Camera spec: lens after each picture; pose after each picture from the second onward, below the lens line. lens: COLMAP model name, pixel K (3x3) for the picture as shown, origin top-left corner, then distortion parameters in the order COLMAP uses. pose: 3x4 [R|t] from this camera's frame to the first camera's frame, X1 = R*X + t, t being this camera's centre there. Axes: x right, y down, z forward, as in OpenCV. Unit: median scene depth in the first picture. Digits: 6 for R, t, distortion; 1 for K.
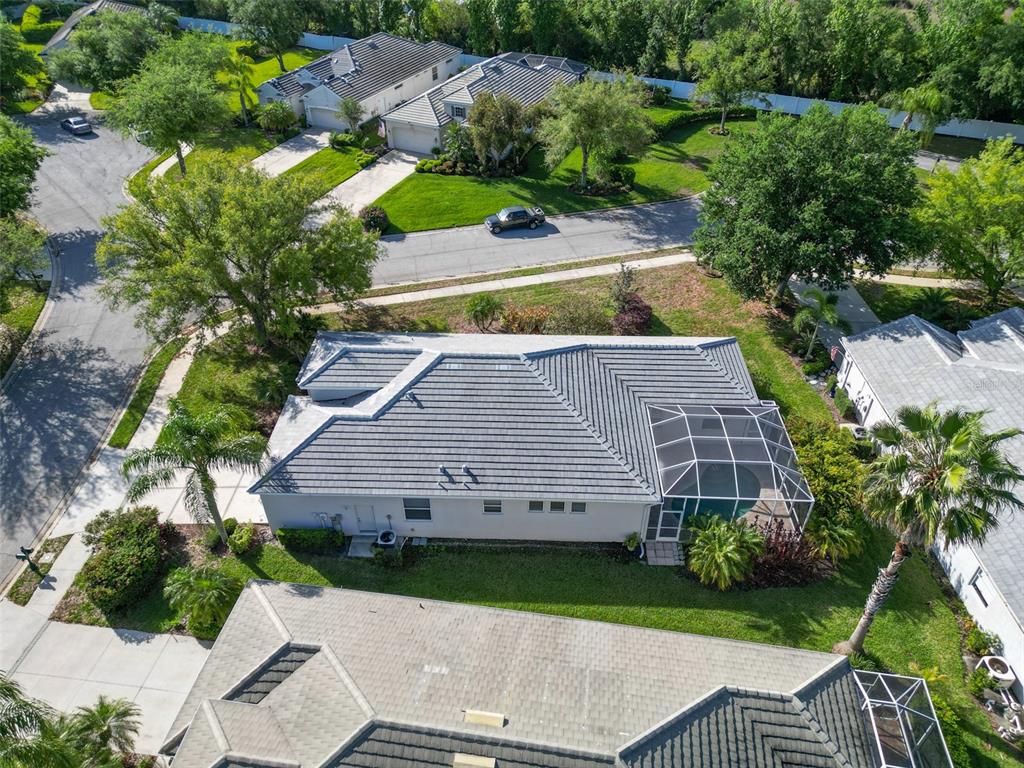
lens RADIAL K [[713.4, 0, 508.5], [0, 713.4, 383.9], [0, 0, 1]] dist [0.069466, -0.058745]
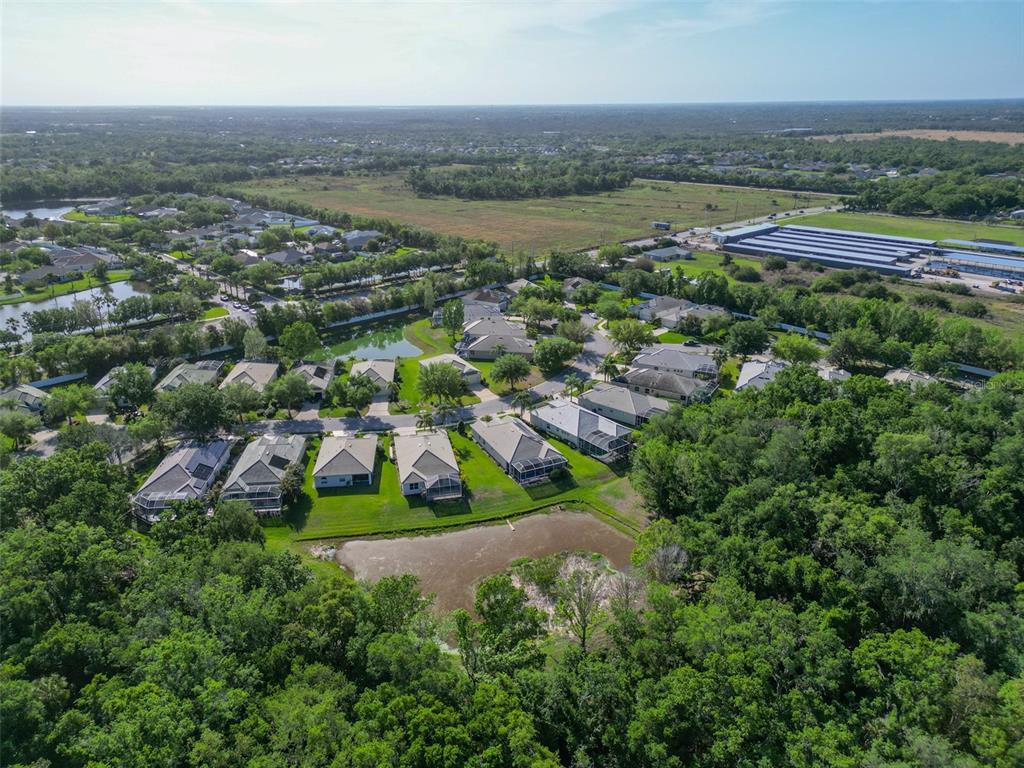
lens RADIAL K [[713.4, 0, 508.5], [0, 713.4, 383.9], [0, 0, 1]] dist [0.069466, -0.058745]
pose [[0.925528, 0.135337, -0.353668, 0.521469], [-0.230467, 0.942379, -0.242500, 1.200998], [0.300470, 0.305950, 0.903389, -2.877417]]
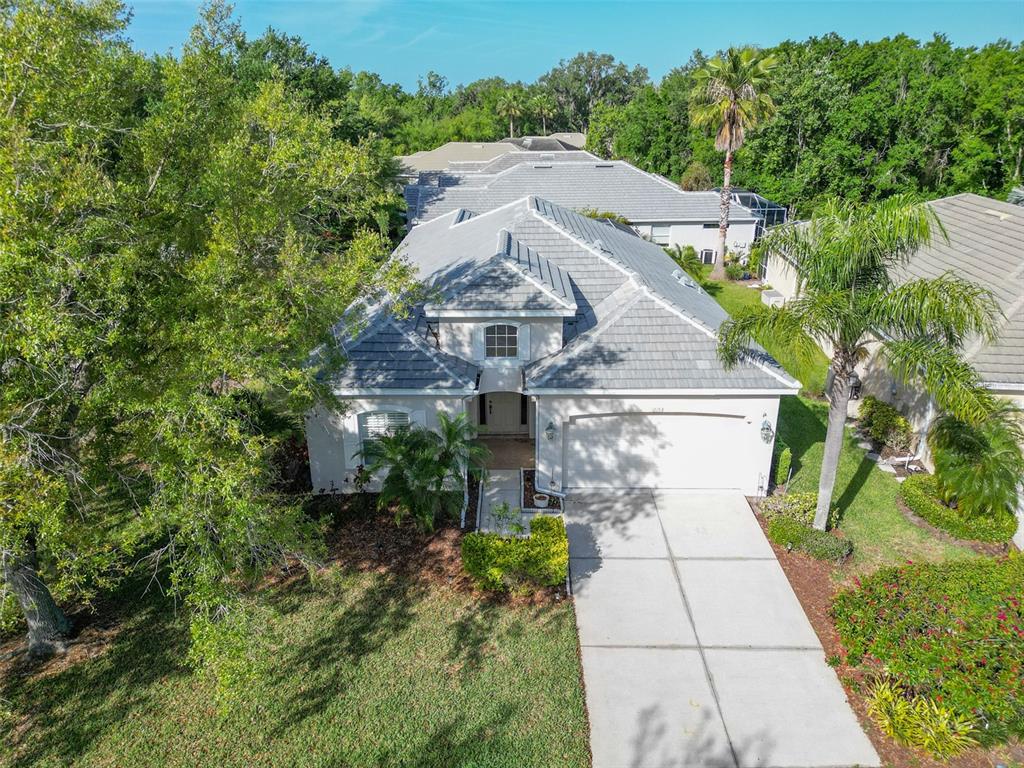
lens RADIAL K [[713.4, 0, 508.5], [0, 713.4, 383.9], [0, 0, 1]] dist [0.069466, -0.058745]
pose [[-0.034992, -0.355400, 0.934059, -0.457565], [0.623464, 0.722696, 0.298335, -0.082170], [-0.781069, 0.592791, 0.196291, 0.568702]]
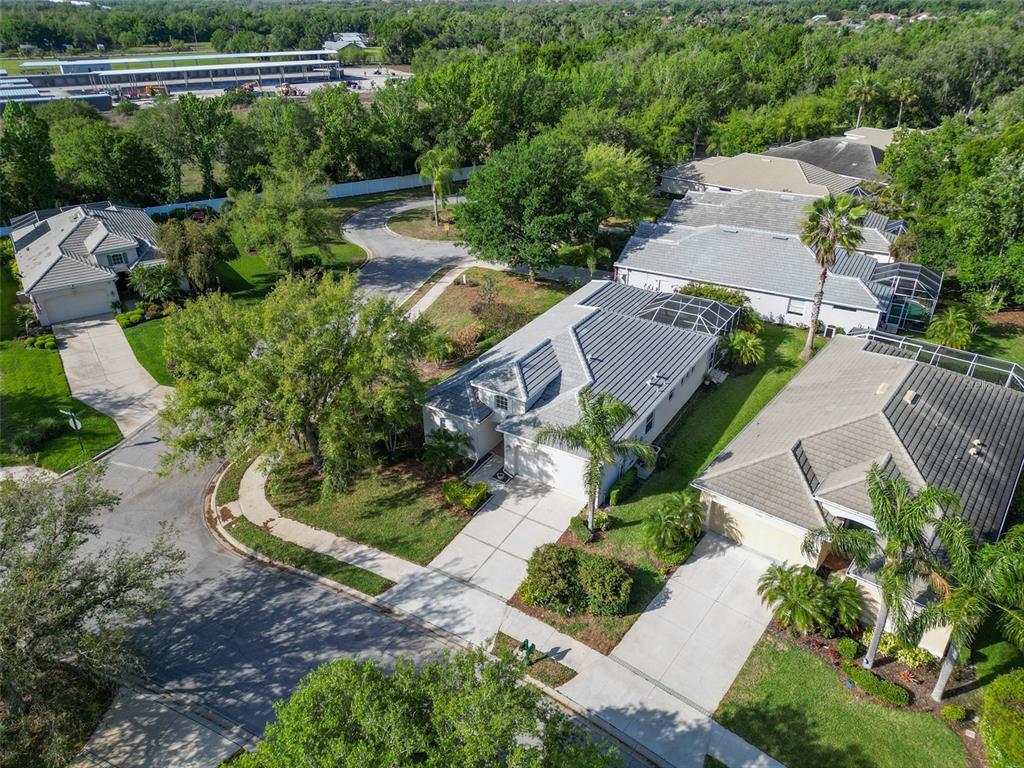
lens RADIAL K [[713.4, 0, 508.5], [0, 713.4, 383.9], [0, 0, 1]] dist [0.069466, -0.058745]
pose [[0.504659, -0.411489, 0.758944, -0.673364], [0.538216, 0.837311, 0.096091, -0.082459], [-0.675013, 0.359983, 0.644027, 0.162844]]
